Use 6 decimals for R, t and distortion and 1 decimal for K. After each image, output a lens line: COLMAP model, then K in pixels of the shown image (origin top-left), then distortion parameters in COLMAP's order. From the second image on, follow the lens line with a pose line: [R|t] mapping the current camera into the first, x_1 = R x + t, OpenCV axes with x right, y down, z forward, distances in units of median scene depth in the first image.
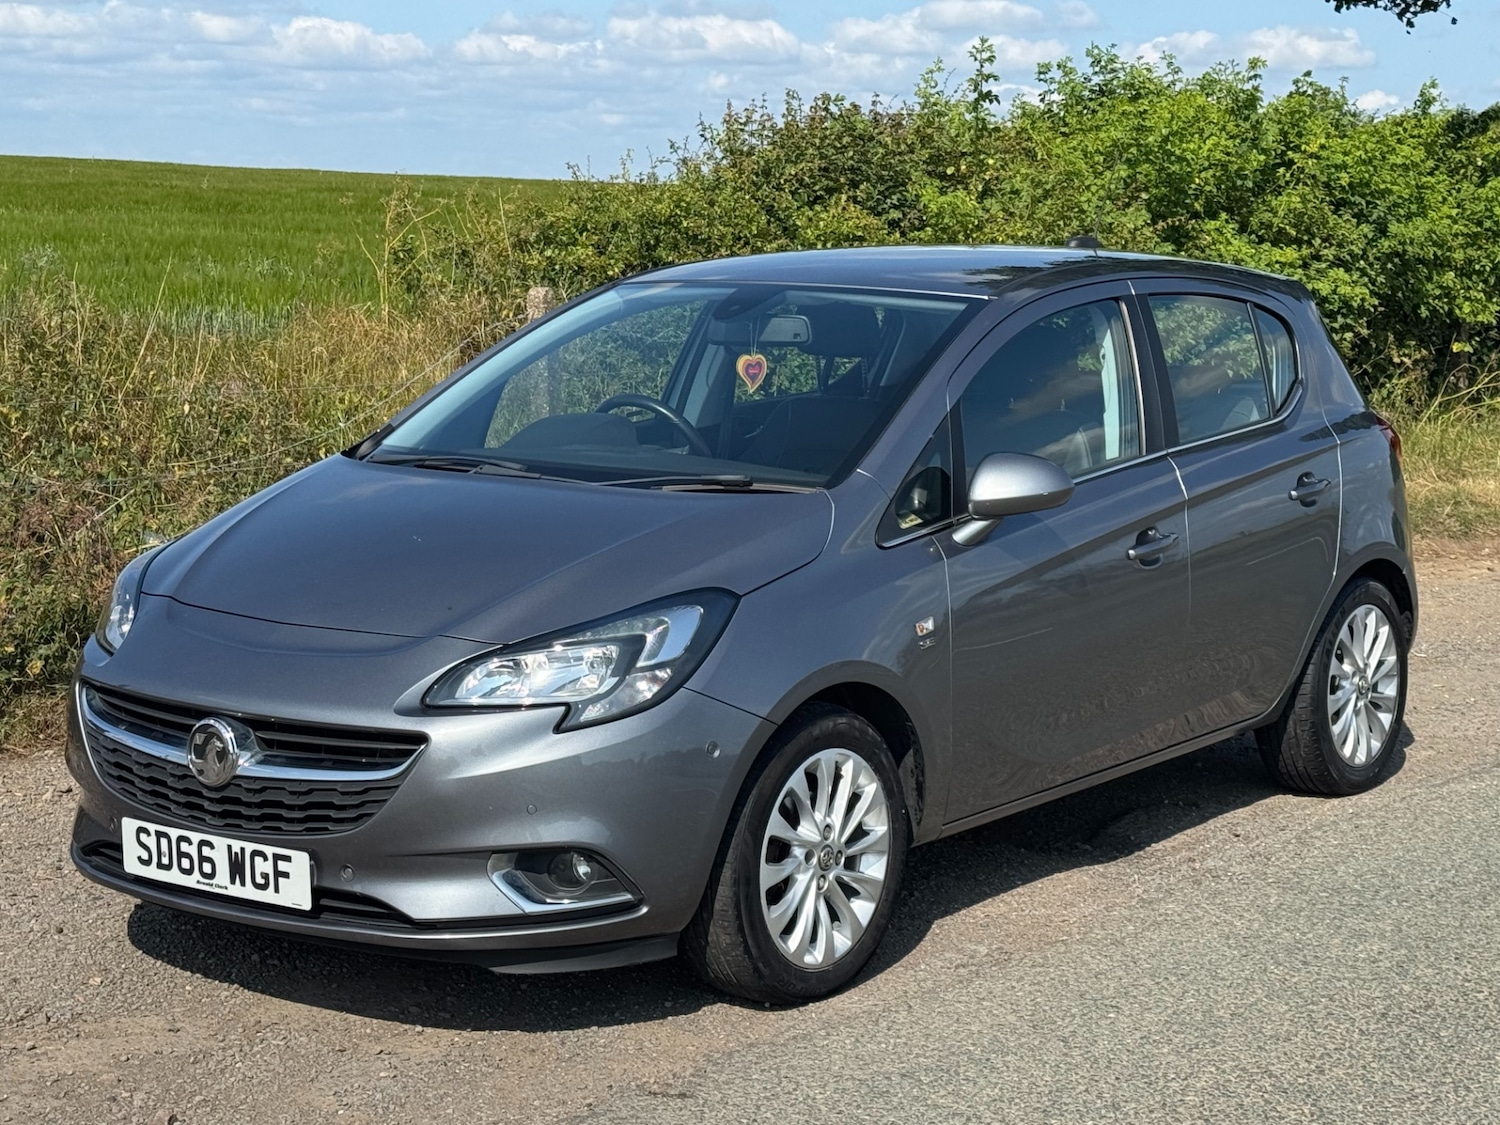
lens RADIAL K [[2817.0, 0, 747.5], [0, 2817.0, 560.8], [0, 0, 1]] dist [0.132007, 0.000000]
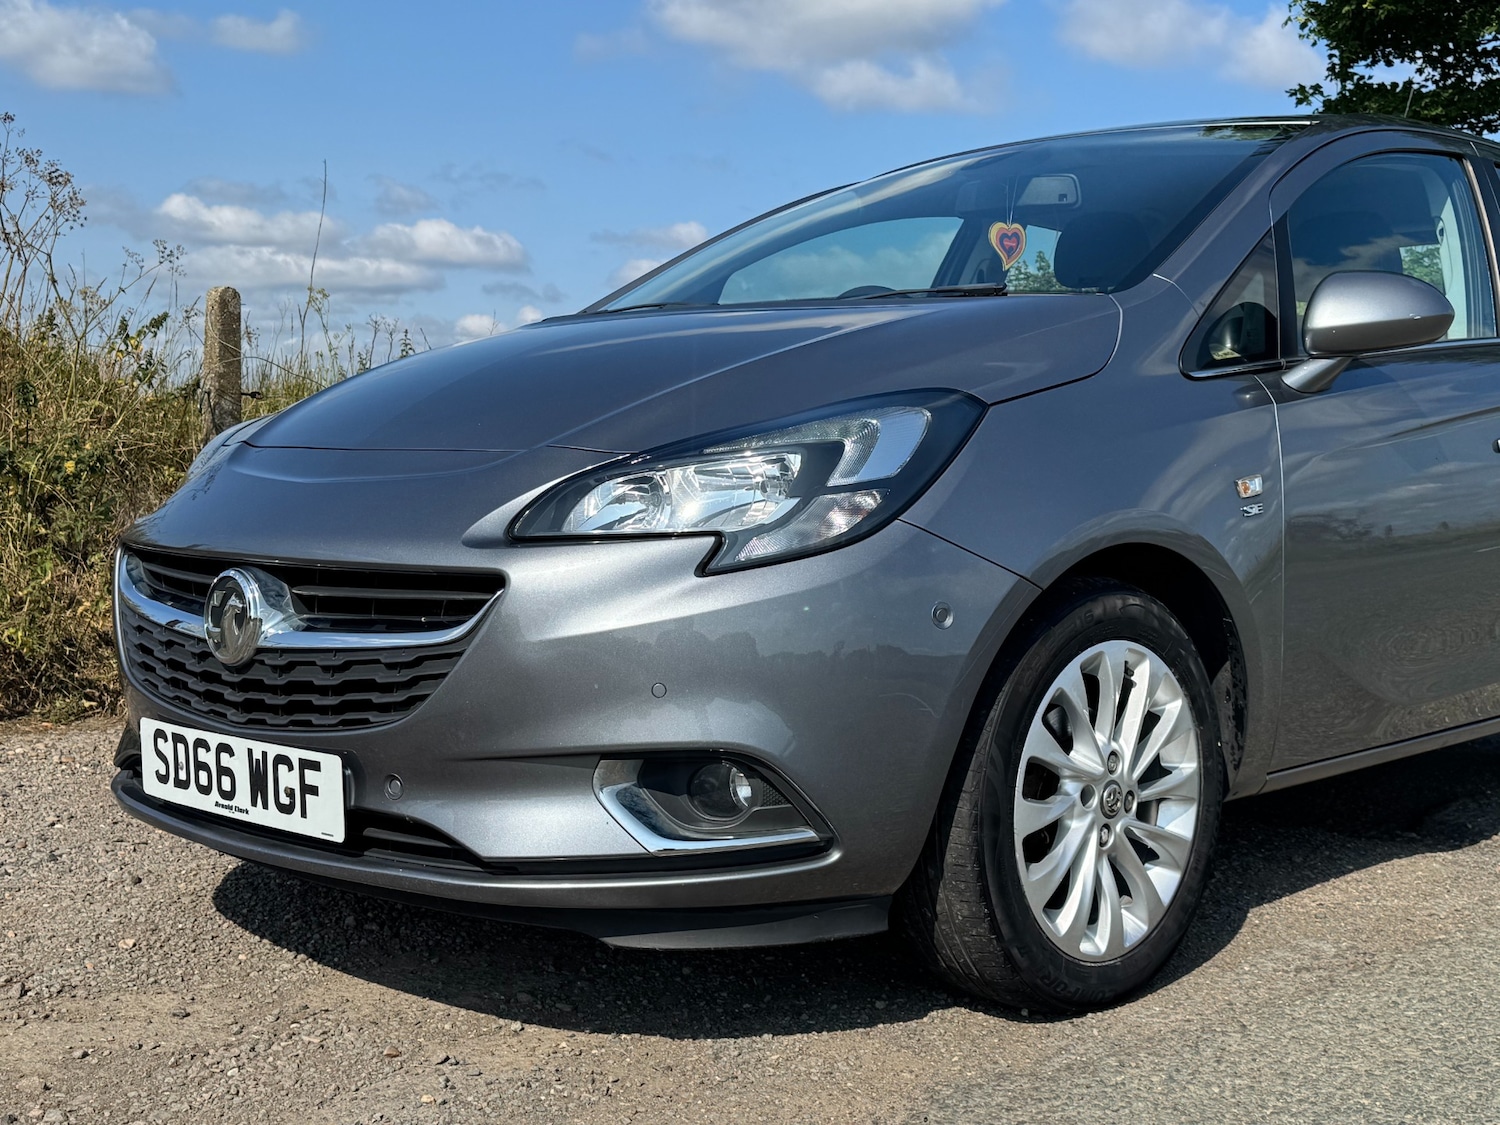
lens RADIAL K [[1841.8, 0, 750.4], [0, 1841.8, 558.7], [0, 0, 1]] dist [0.101903, 0.000000]
pose [[0.990670, 0.006467, -0.136132, 0.001677], [-0.017004, 0.996934, -0.076378, 0.085103], [0.135221, 0.077980, 0.987742, 0.551348]]
